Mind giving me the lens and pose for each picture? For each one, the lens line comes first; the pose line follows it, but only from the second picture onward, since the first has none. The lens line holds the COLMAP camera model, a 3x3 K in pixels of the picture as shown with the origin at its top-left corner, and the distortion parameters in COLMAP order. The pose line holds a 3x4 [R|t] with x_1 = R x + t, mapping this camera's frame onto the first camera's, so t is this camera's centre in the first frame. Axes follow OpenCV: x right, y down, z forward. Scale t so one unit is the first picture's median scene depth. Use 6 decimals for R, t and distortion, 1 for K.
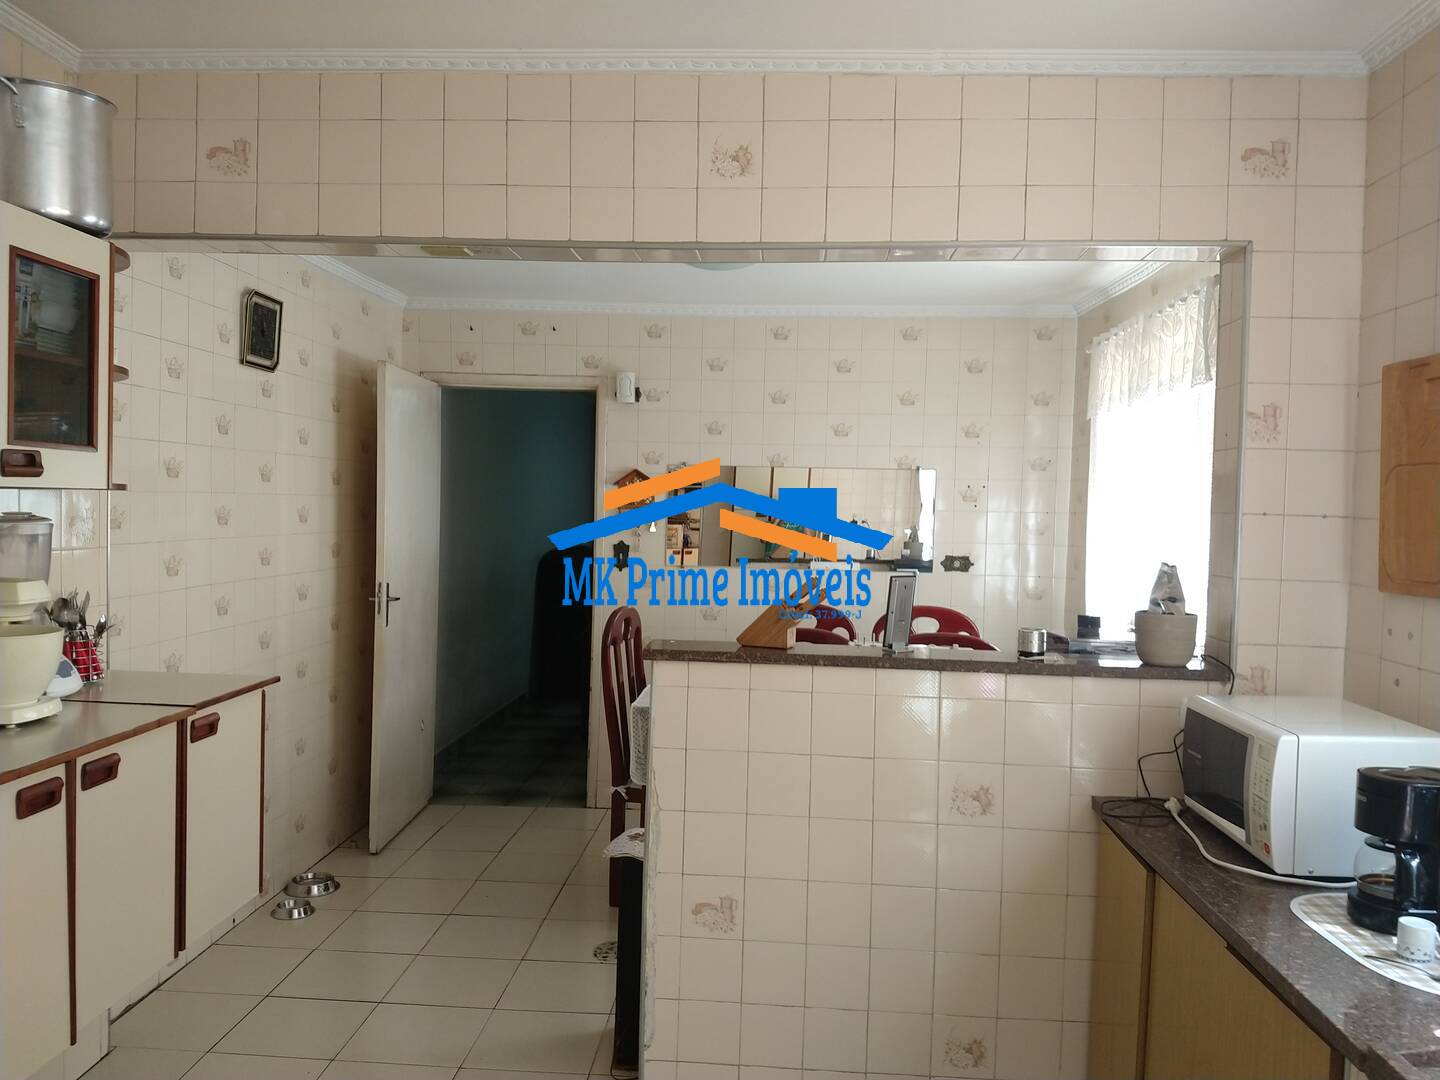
lens RADIAL K [[1101.5, 0, 727.2], [0, 1101.5, 541.1], [0, 0, 1]] dist [0.194555, -0.359849]
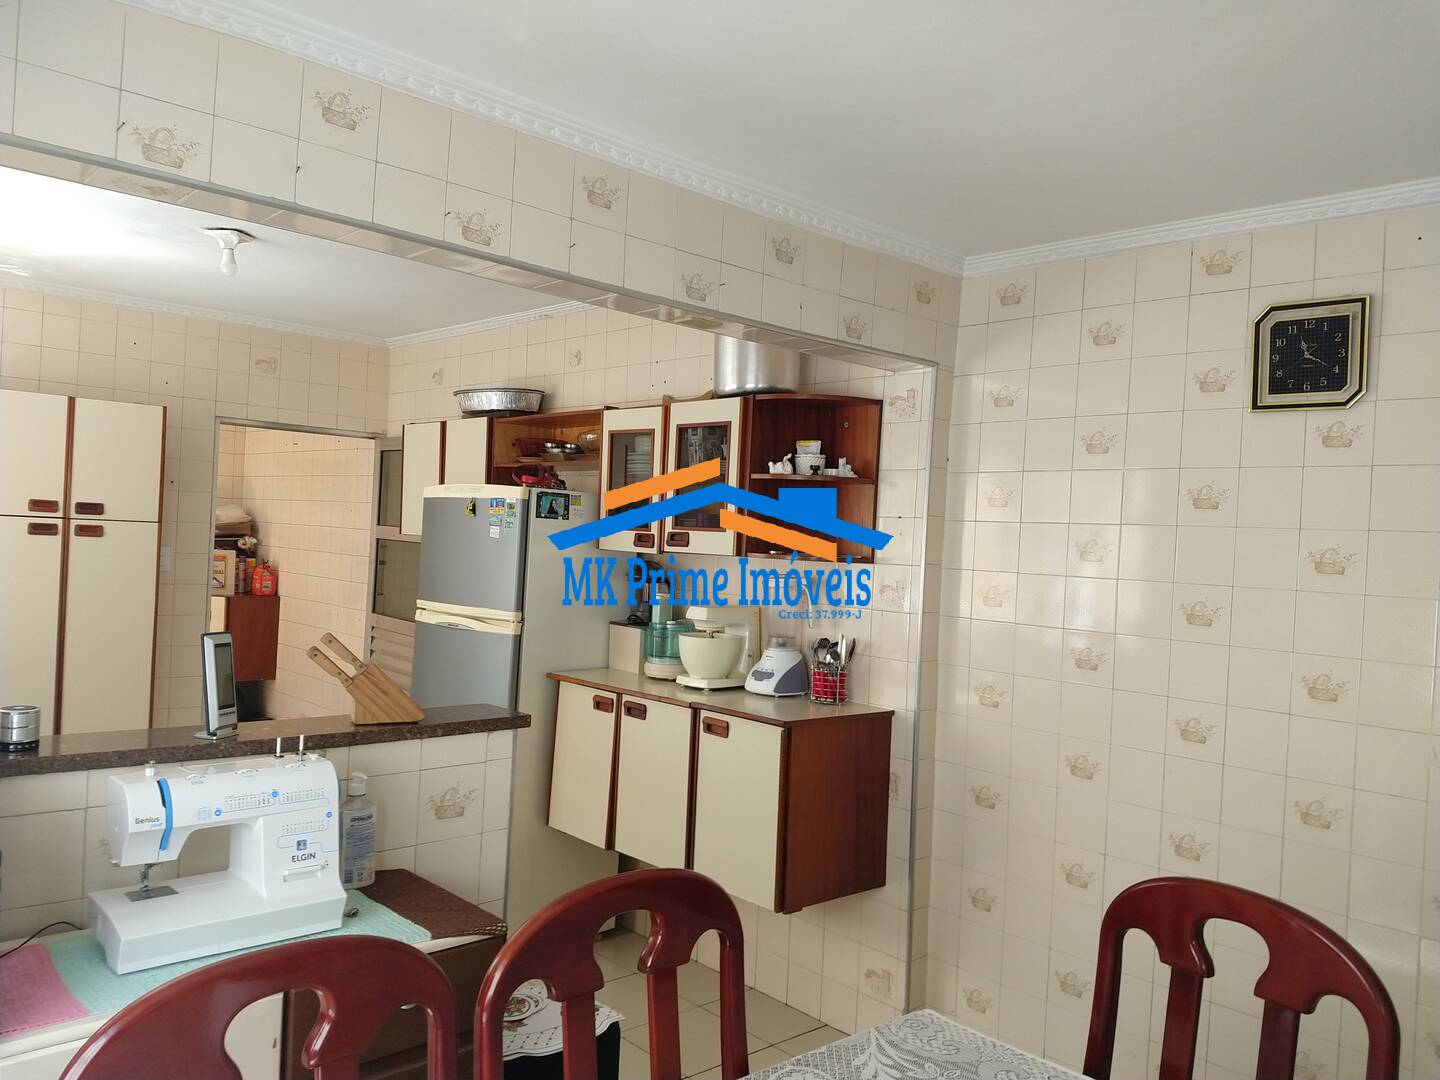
lens RADIAL K [[1114.0, 0, 737.7], [0, 1114.0, 542.4], [0, 0, 1]] dist [0.188813, -0.341565]
pose [[-0.691656, -0.055211, -0.720114, 0.480088], [-0.091274, 0.995761, 0.011322, -0.071425], [0.716436, 0.073559, -0.693764, 1.844382]]
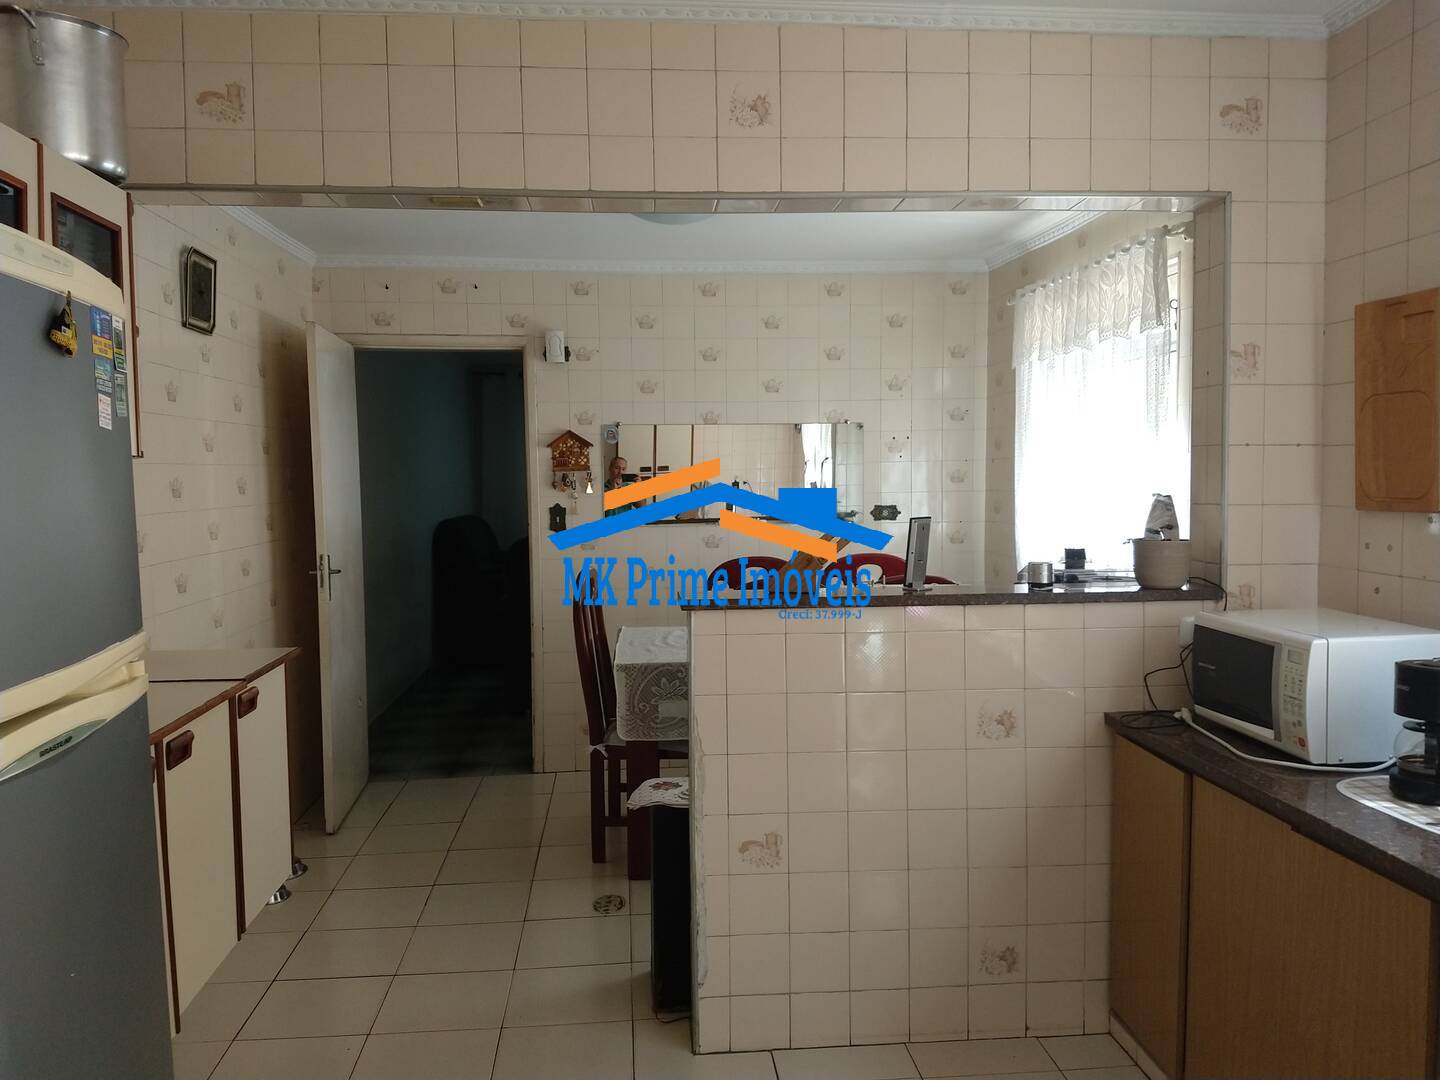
lens RADIAL K [[1105.7, 0, 720.0], [0, 1105.7, 540.0], [0, 0, 1]] dist [0.186792, -0.333944]
pose [[0.988136, -0.044815, 0.146898, -0.188134], [0.040513, 0.998662, 0.032153, 0.012060], [-0.148142, -0.025821, 0.988629, -0.007921]]
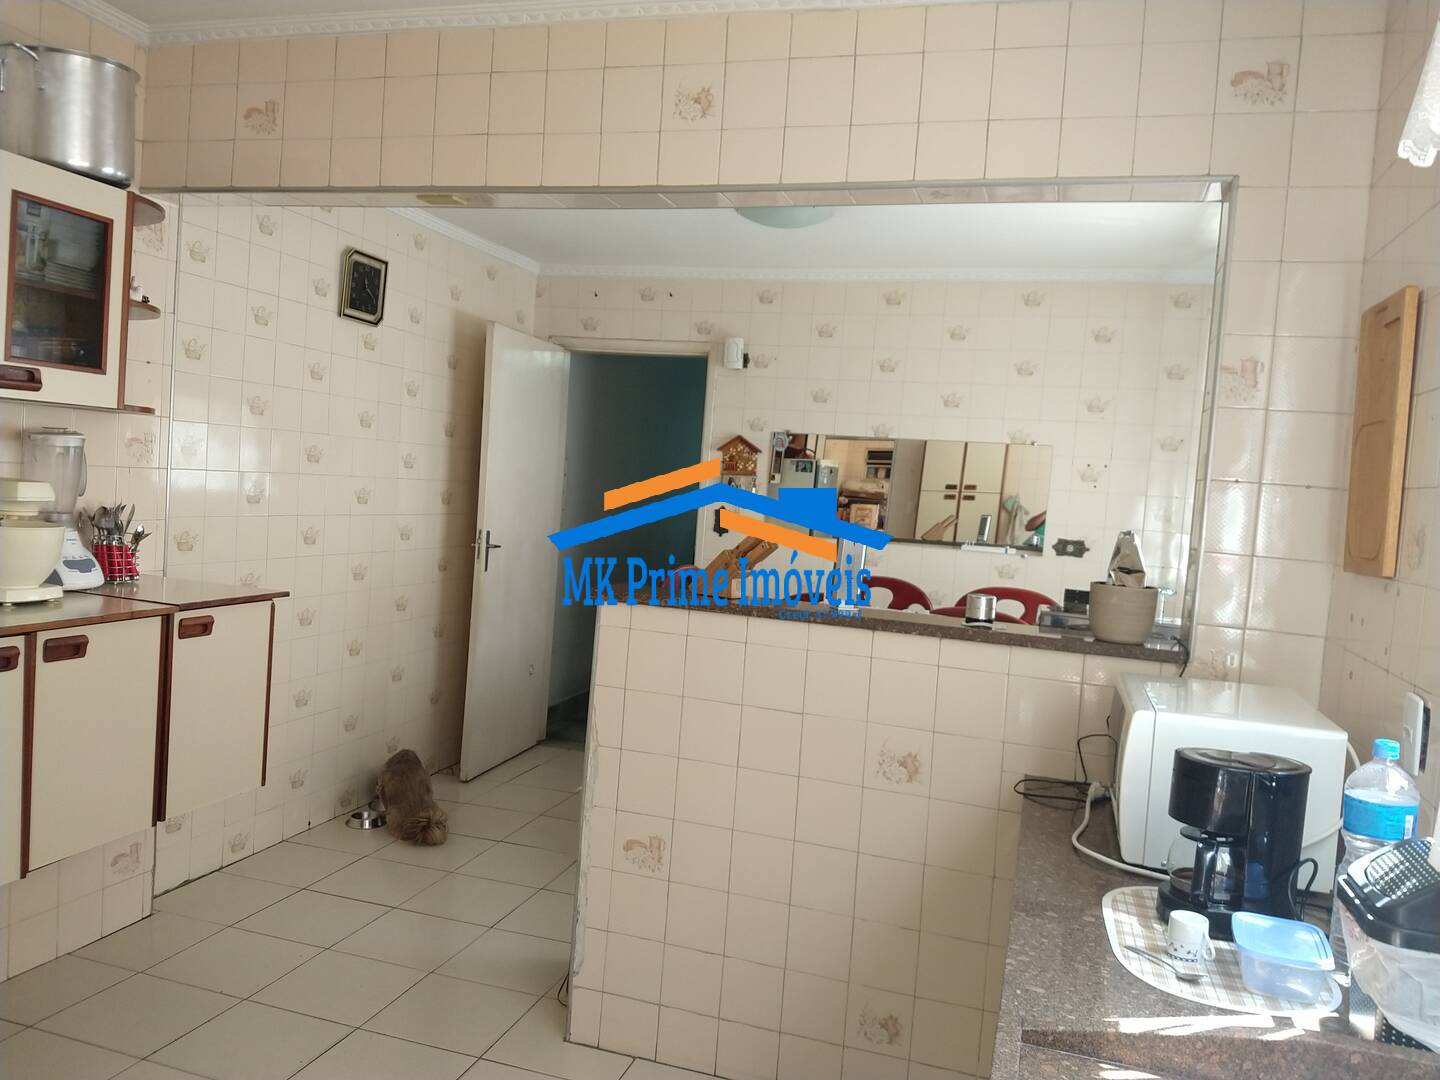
lens RADIAL K [[1114.0, 0, 737.7], [0, 1114.0, 542.4], [0, 0, 1]] dist [0.188813, -0.341565]
pose [[0.970021, 0.057817, -0.236044, 0.302001], [-0.055926, 0.998327, 0.014702, 0.032914], [0.236499, -0.001060, 0.971631, 0.026063]]
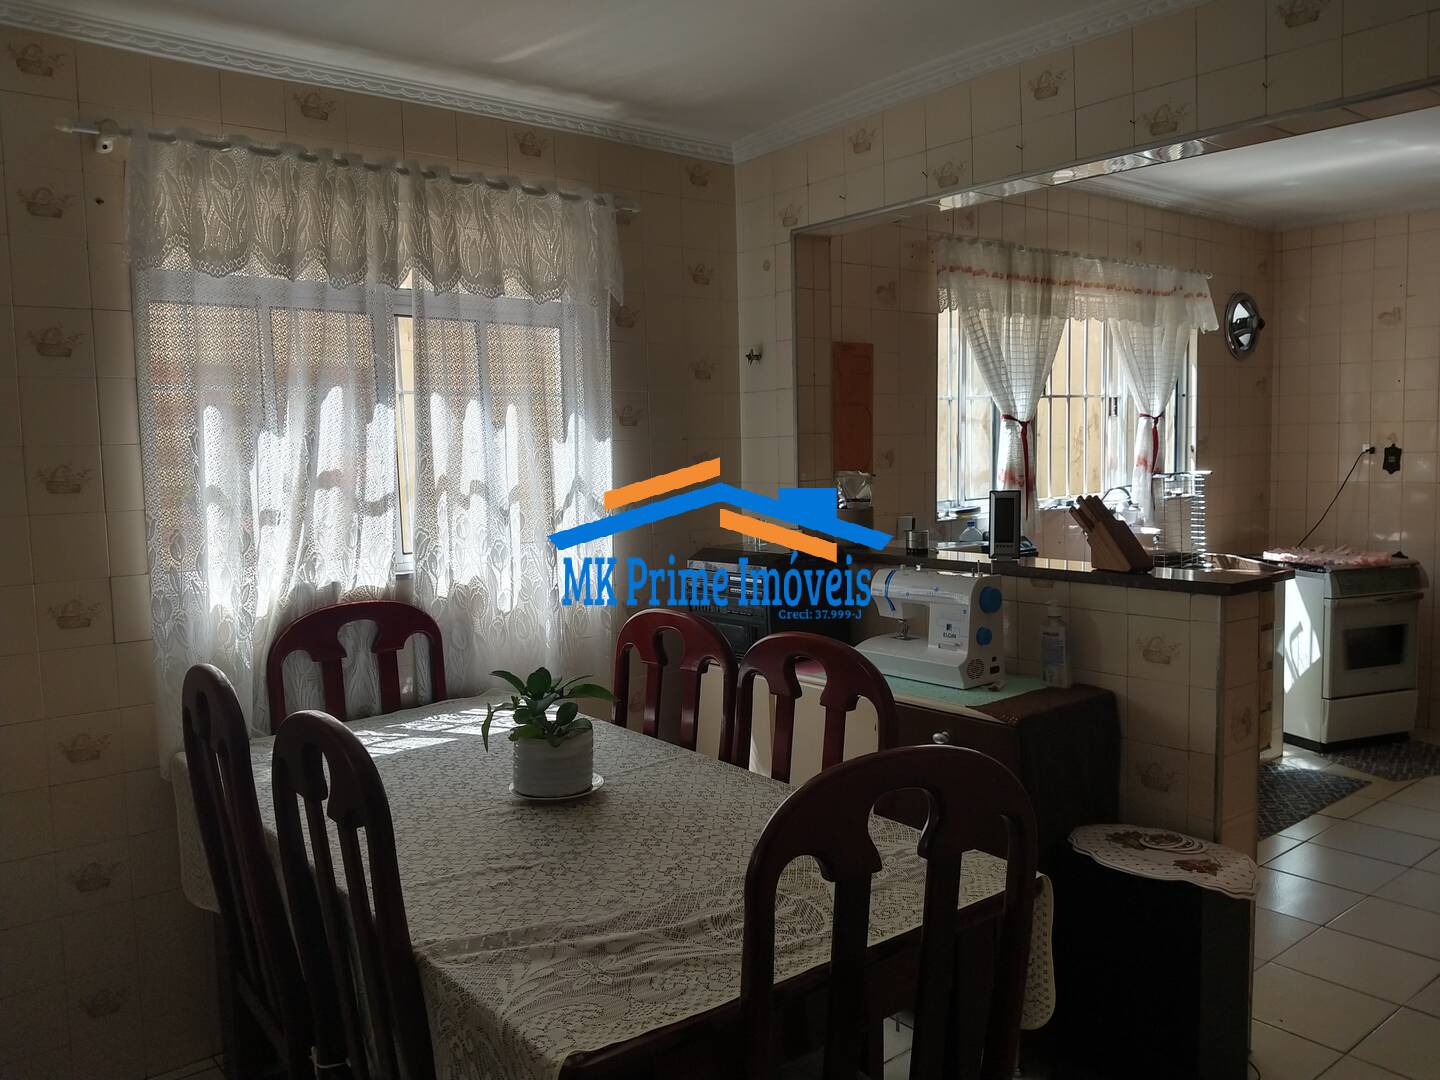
lens RADIAL K [[1109.2, 0, 701.1], [0, 1109.2, 544.1], [0, 0, 1]] dist [0.195798, -0.283868]
pose [[-0.665179, -0.071700, 0.743233, -0.481929], [0.033892, 0.991454, 0.125978, -0.065915], [-0.745914, 0.108987, -0.657065, 2.016681]]
